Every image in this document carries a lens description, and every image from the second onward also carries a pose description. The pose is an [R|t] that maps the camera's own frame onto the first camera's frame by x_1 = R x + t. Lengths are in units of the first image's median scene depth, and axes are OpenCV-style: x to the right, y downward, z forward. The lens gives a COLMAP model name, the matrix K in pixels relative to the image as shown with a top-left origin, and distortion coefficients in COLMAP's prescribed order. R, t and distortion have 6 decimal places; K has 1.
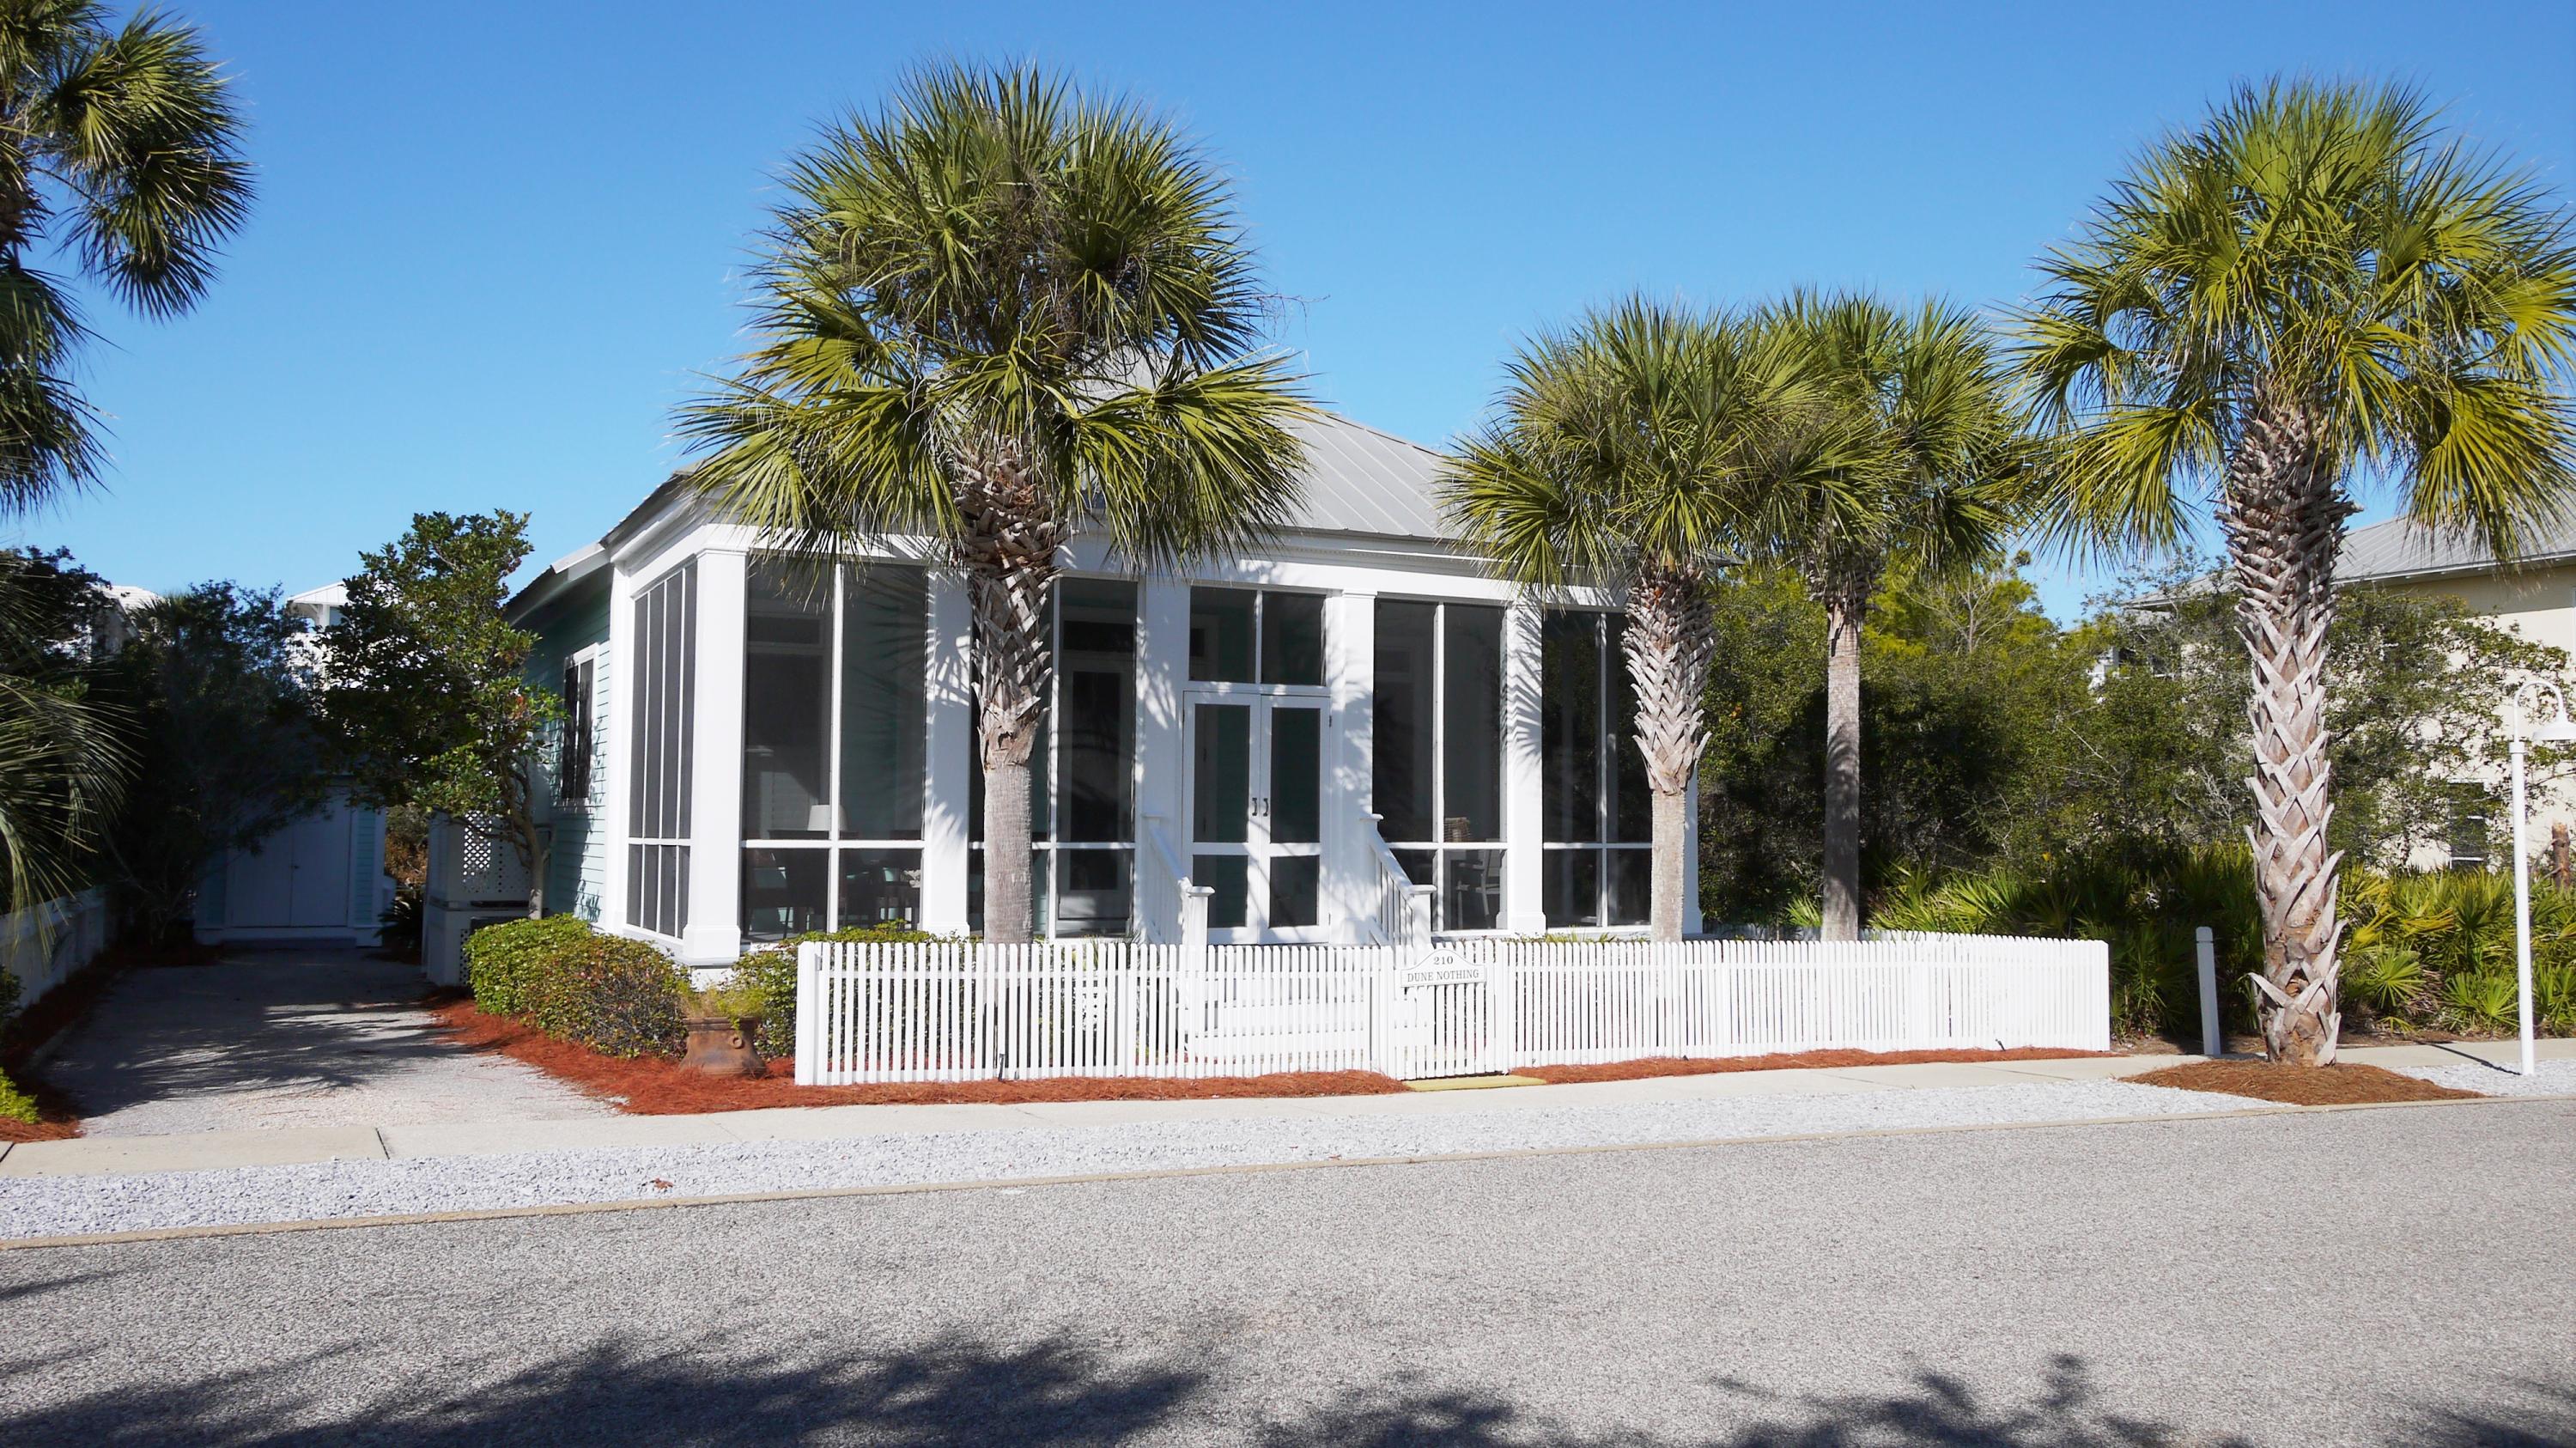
lens RADIAL K [[2011.0, 0, 1281.1], [0, 2011.0, 717.8], [0, 0, 1]] dist [0.033934, -0.000205]
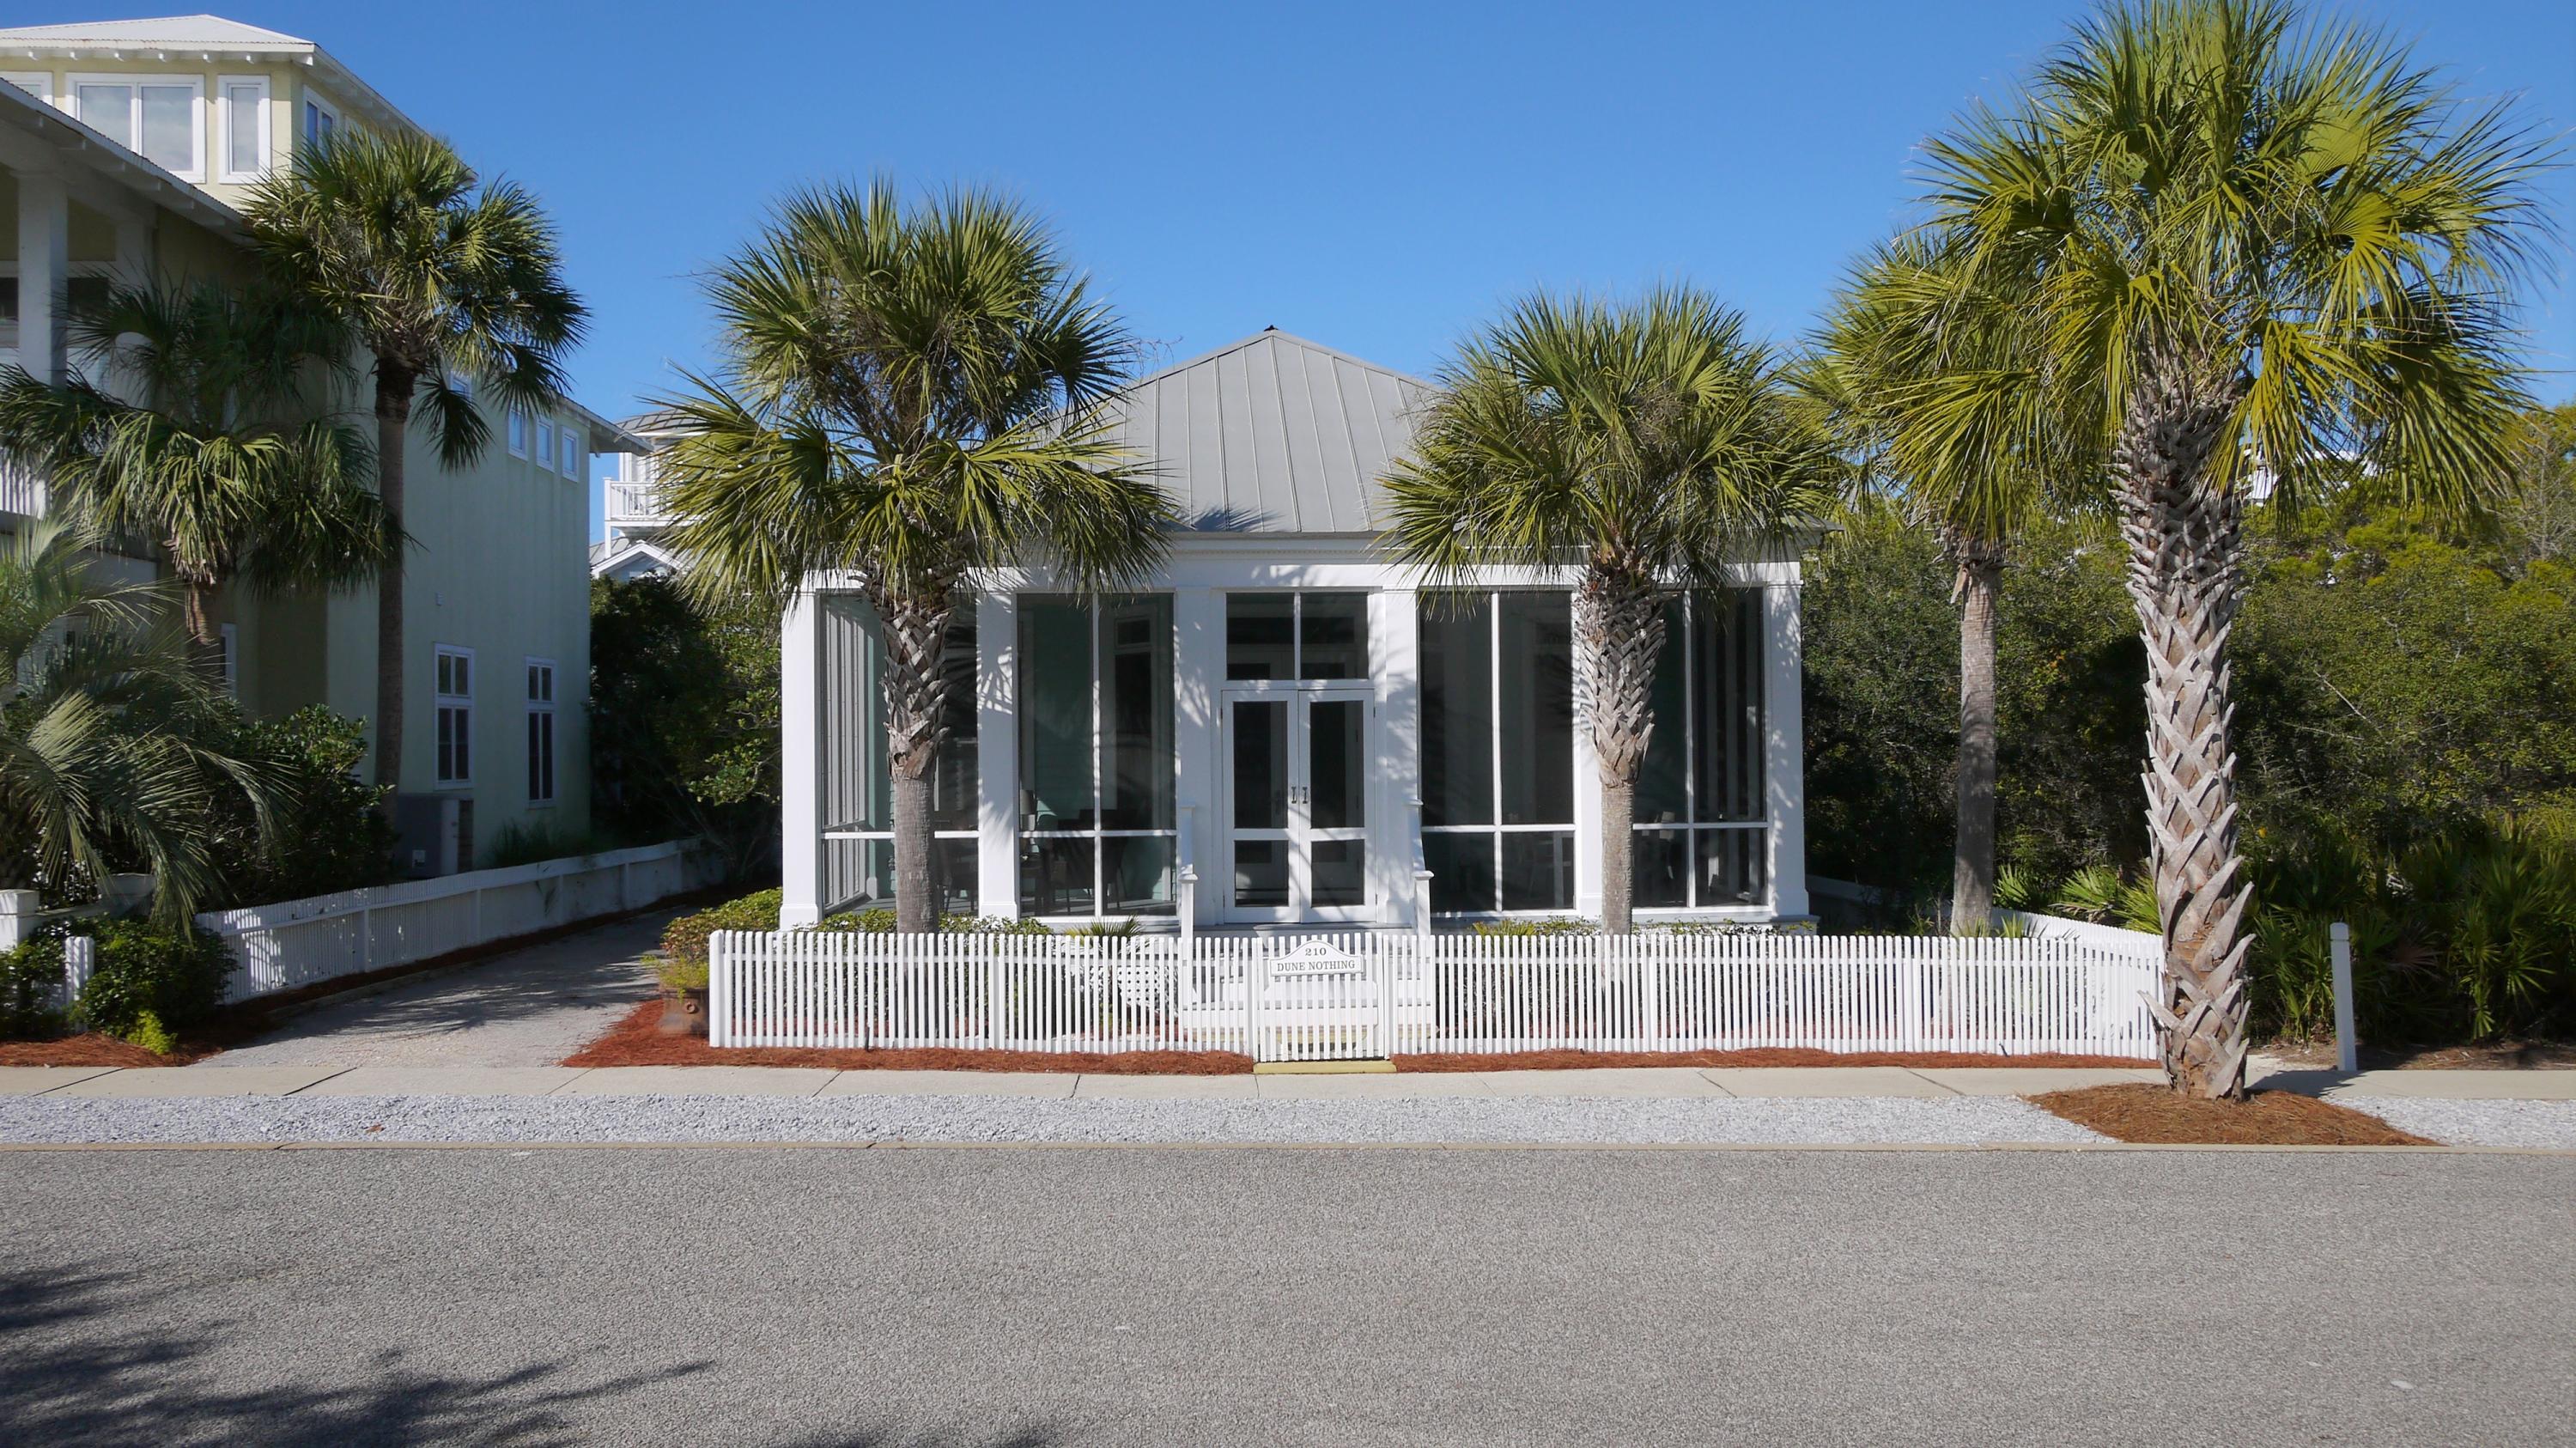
lens RADIAL K [[2011.0, 0, 1271.1], [0, 2011.0, 737.0], [0, 0, 1]] dist [0.033934, -0.000205]
pose [[0.906471, -0.017111, -0.421921, 0.431752], [0.039286, 0.998262, 0.043919, -0.034760], [0.420436, -0.056387, 0.905568, 0.024323]]
